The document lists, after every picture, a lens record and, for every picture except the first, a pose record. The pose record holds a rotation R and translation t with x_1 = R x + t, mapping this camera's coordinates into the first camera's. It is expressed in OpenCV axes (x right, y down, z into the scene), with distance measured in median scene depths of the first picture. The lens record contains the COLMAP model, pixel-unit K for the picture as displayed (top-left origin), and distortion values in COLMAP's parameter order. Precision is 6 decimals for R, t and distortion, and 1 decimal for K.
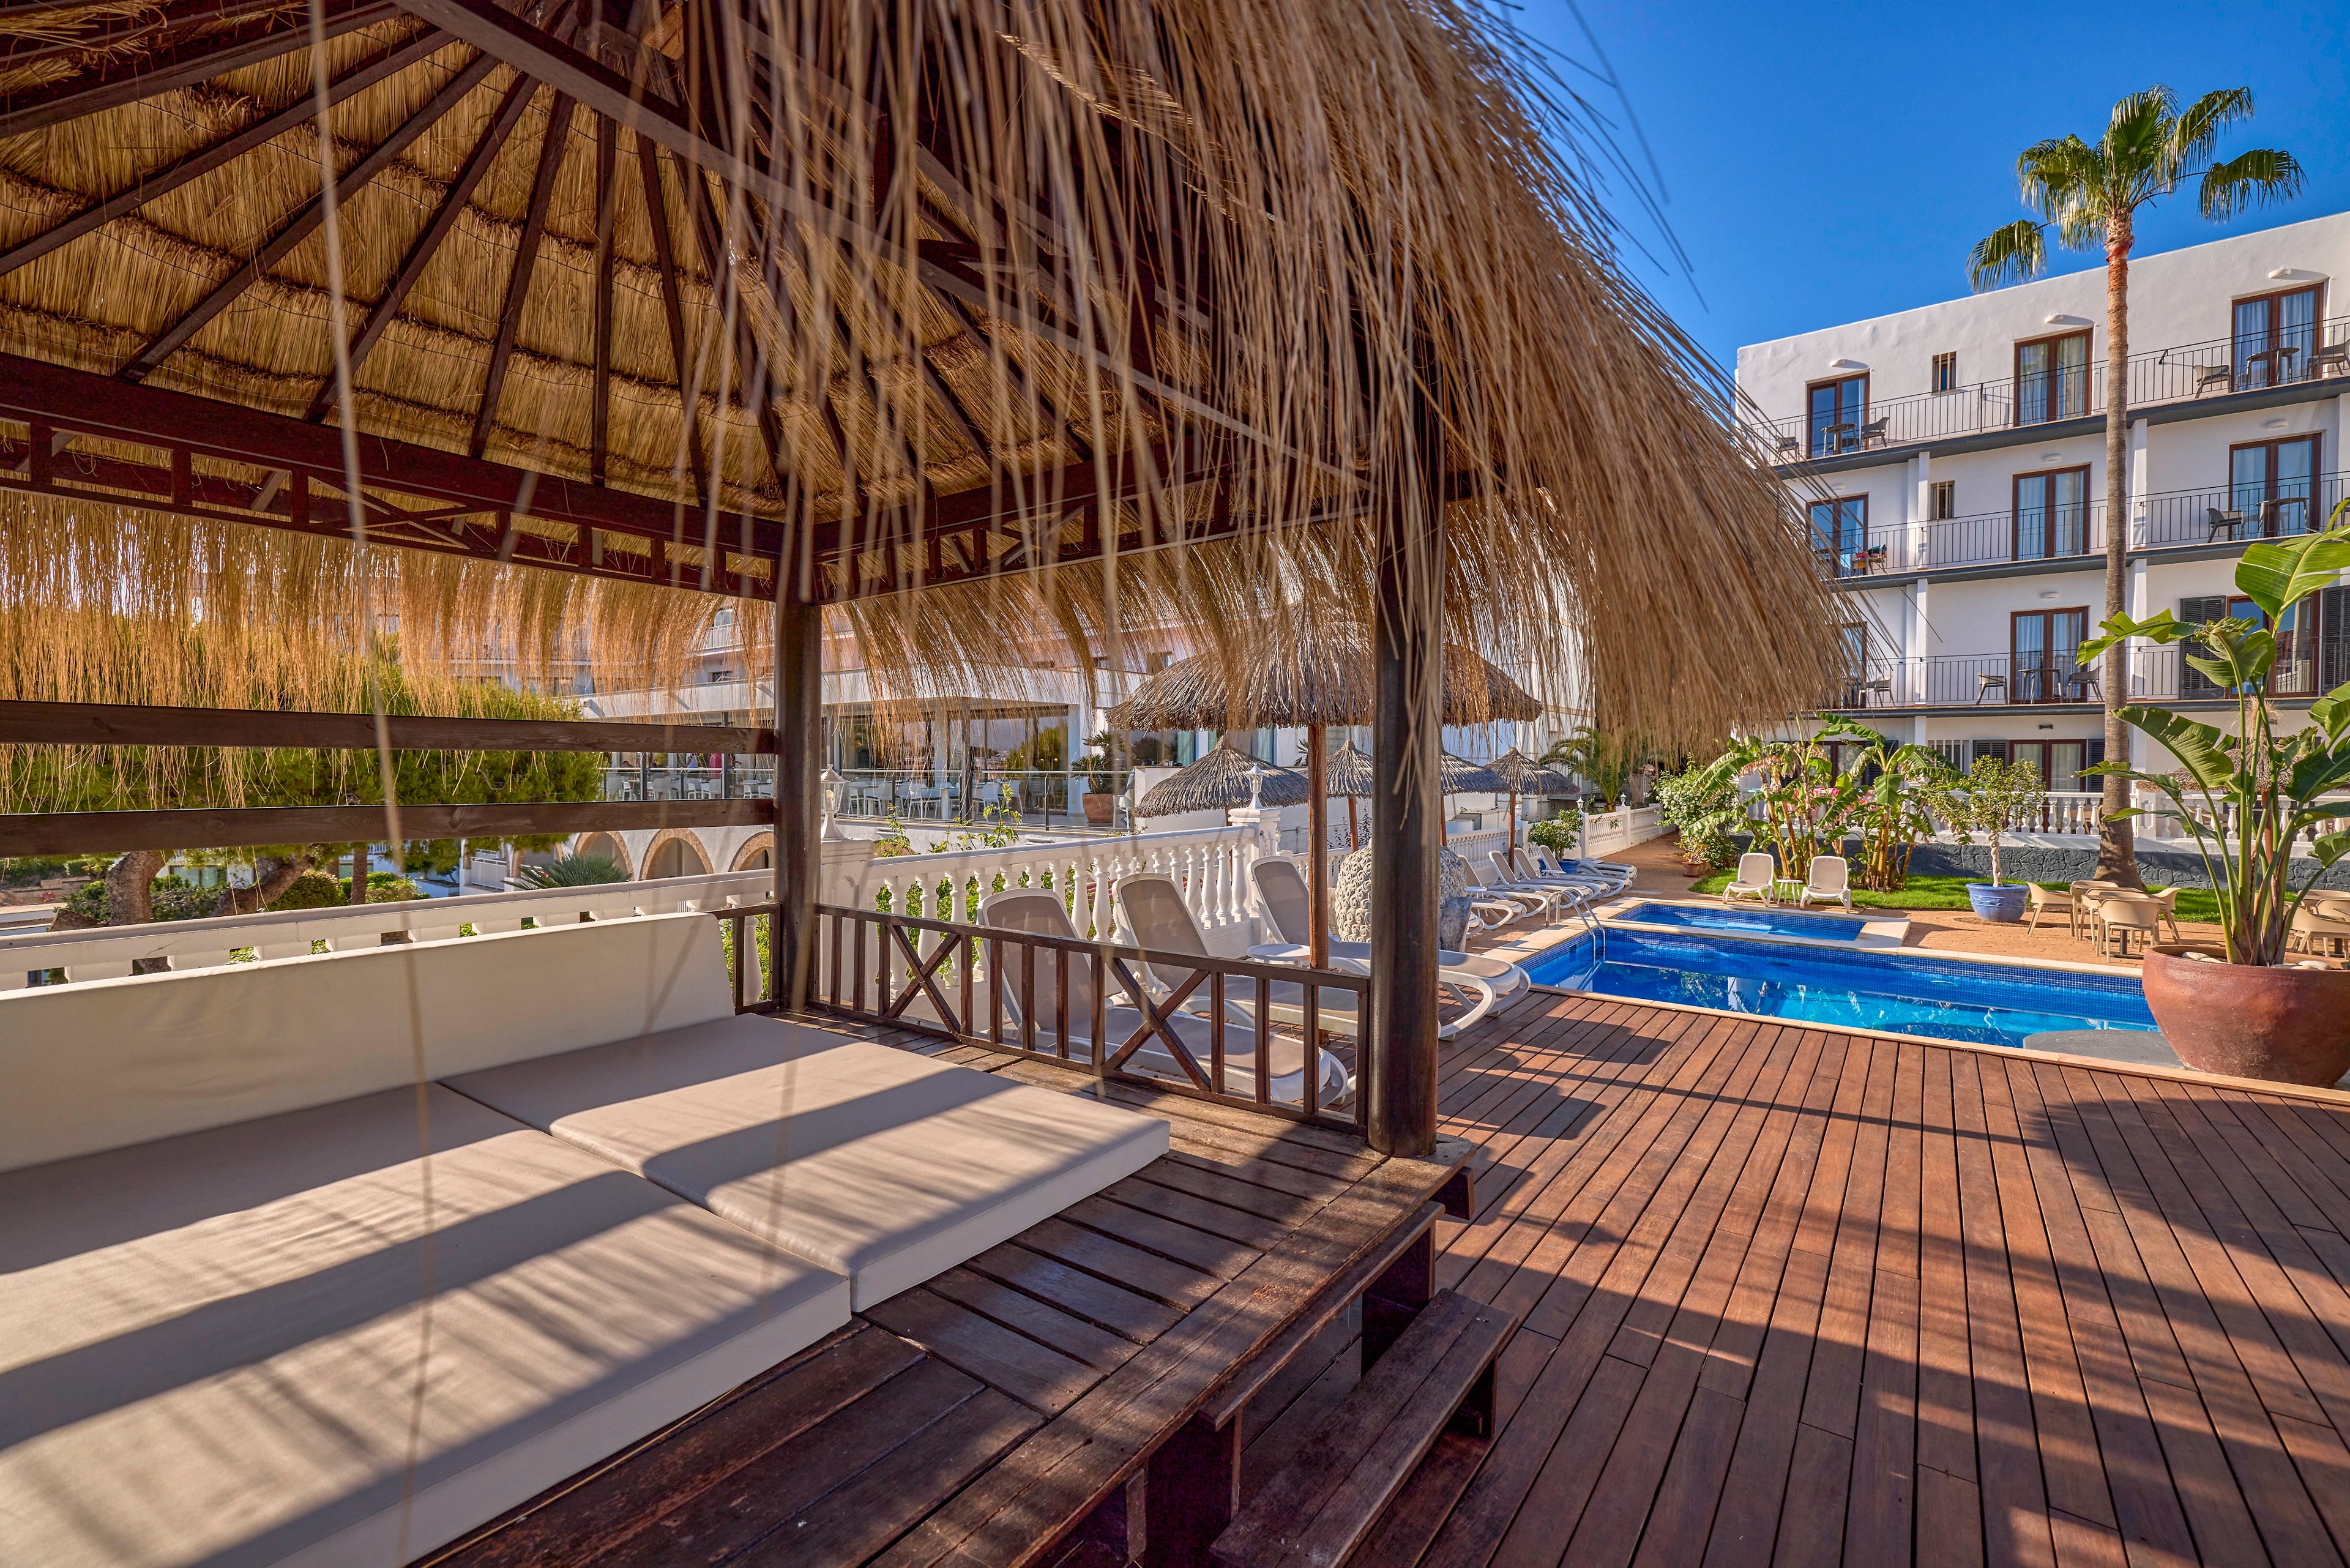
lens RADIAL K [[1018.1, 0, 1169.1], [0, 1018.1, 781.3], [0, 0, 1]] dist [0.004601, 0.000725]
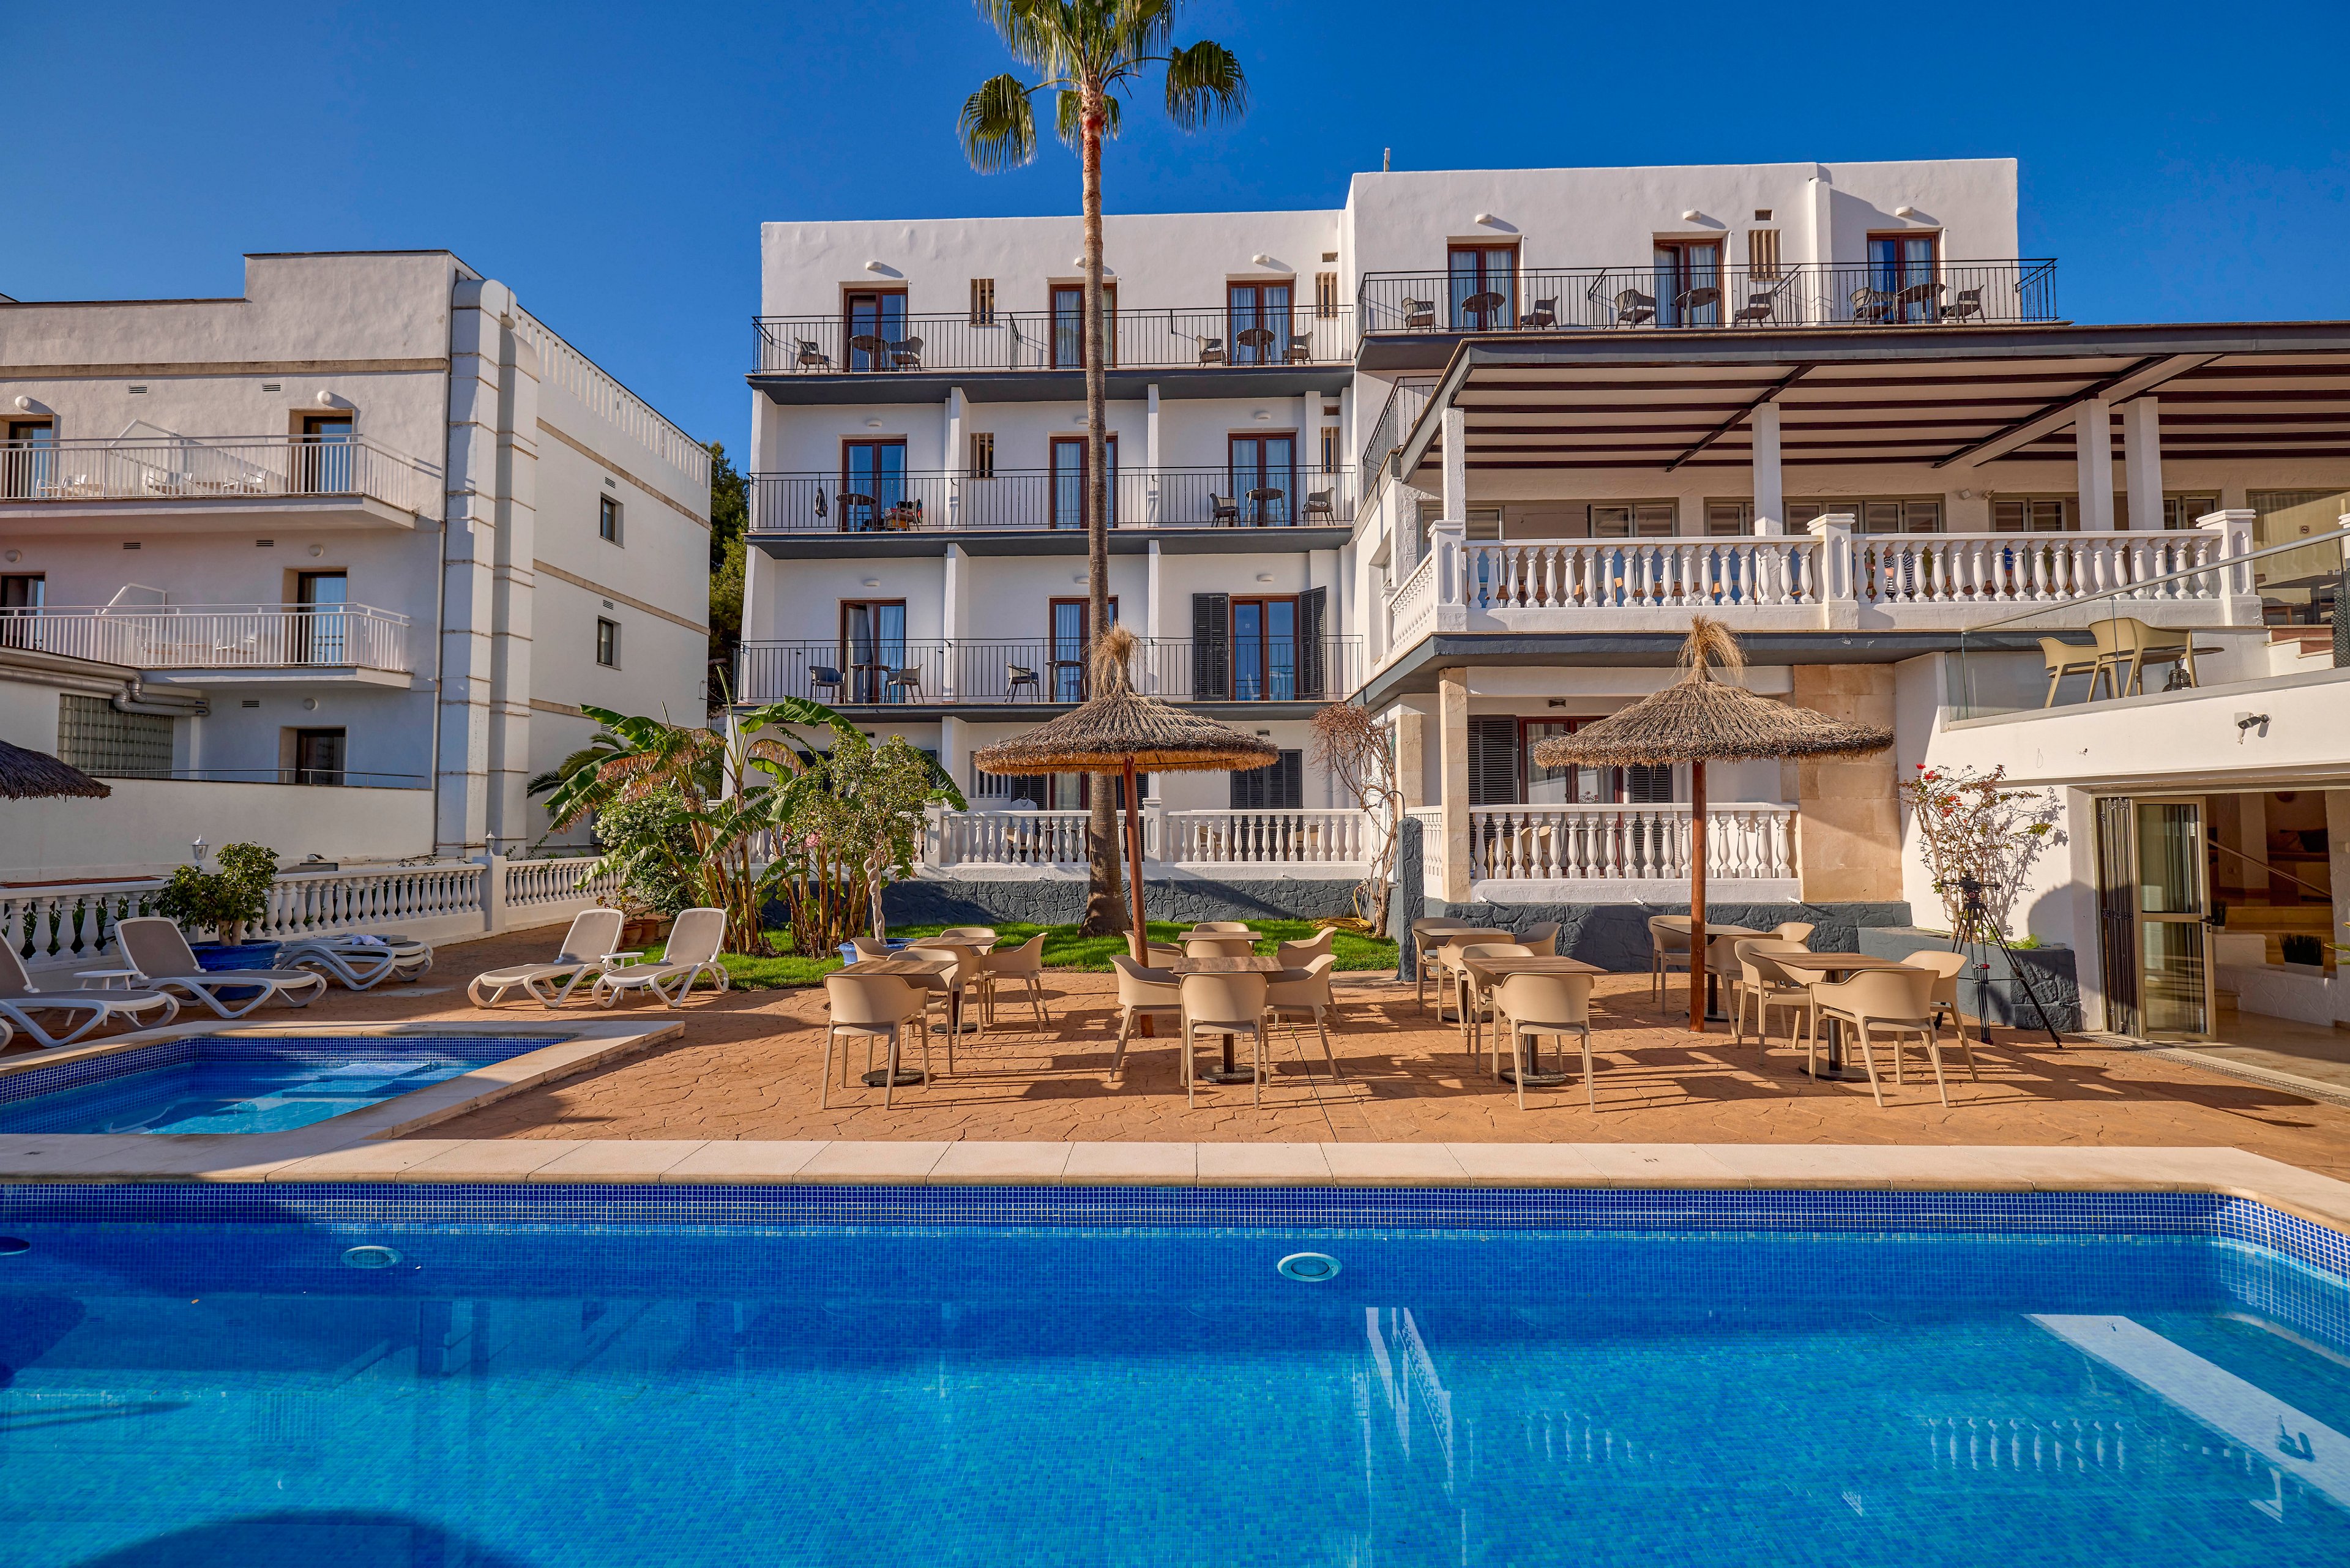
lens RADIAL K [[1018.1, 0, 1161.2], [0, 1018.1, 775.5], [0, 0, 1]] dist [0.004601, 0.000725]
pose [[0.813331, 0.020297, 0.581447, 0.416089], [0.013551, 0.998459, -0.053808, 0.024691], [-0.581643, 0.051643, 0.811803, 0.279668]]
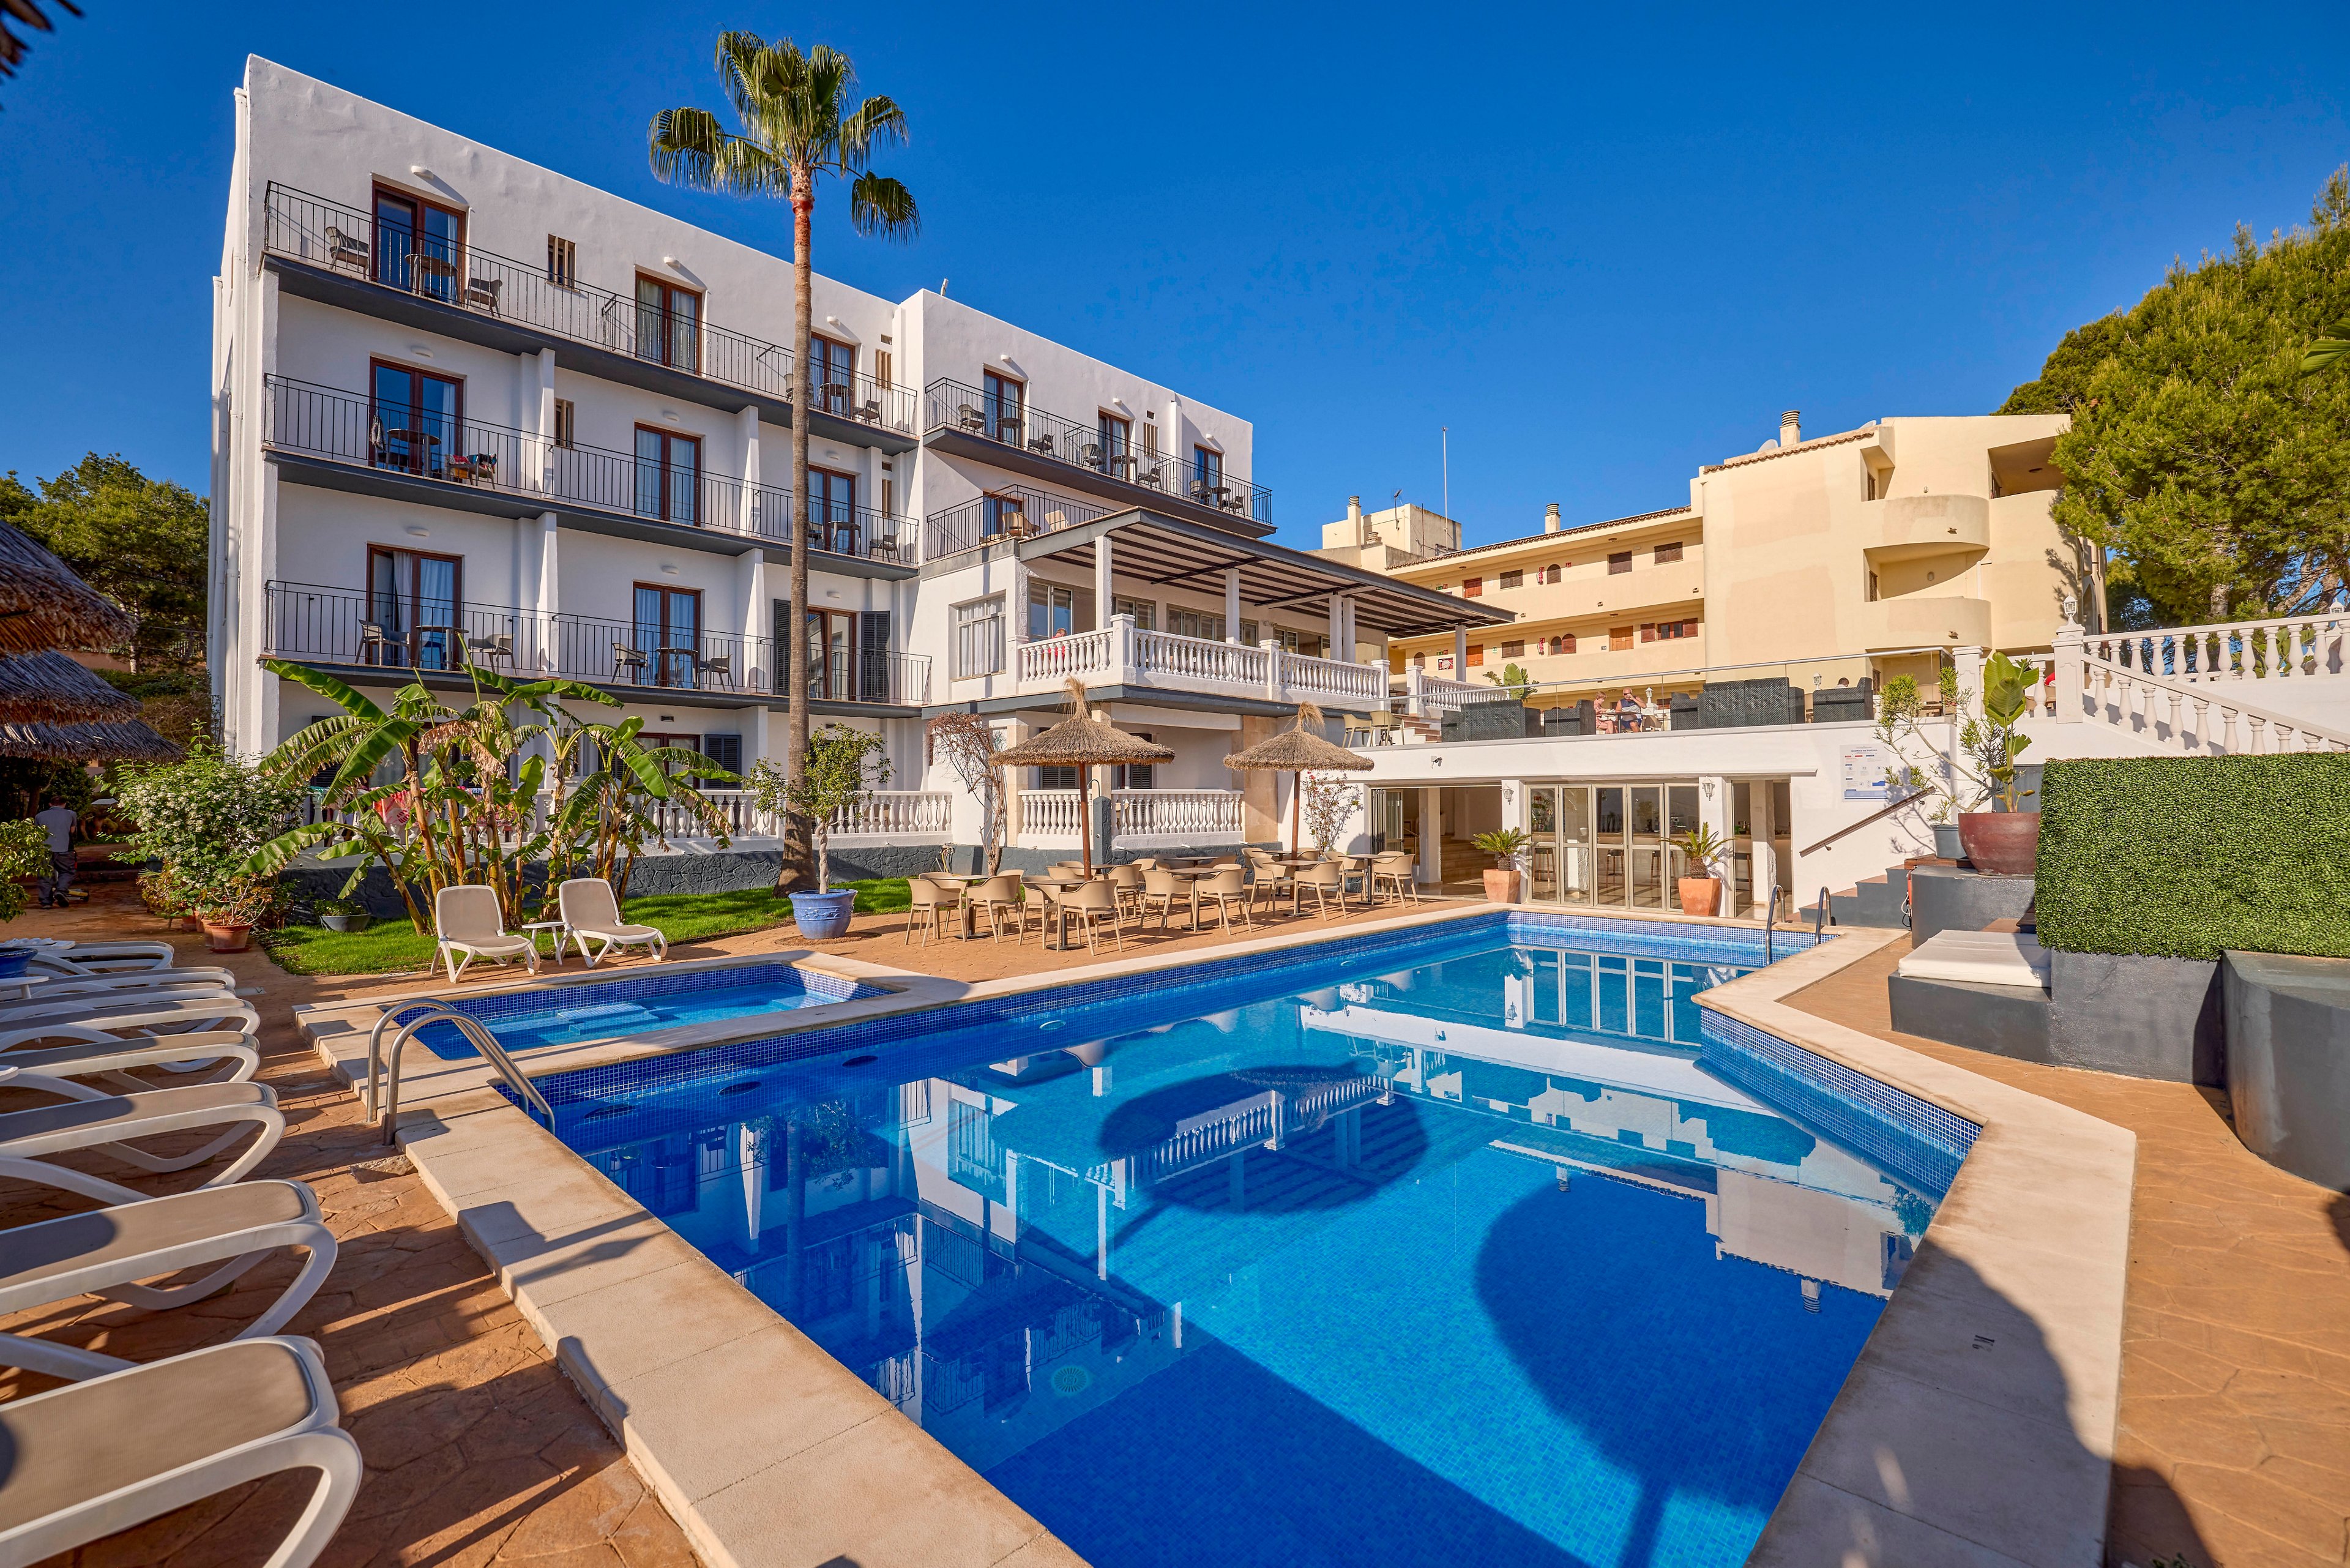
lens RADIAL K [[1018.1, 0, 1161.9], [0, 1018.1, 782.3], [0, 0, 1]] dist [0.004601, 0.000725]
pose [[0.134131, 0.017318, 0.990812, 0.047519], [0.016802, 0.999664, -0.019748, 0.025279], [-0.990821, 0.019296, 0.133795, 0.450604]]
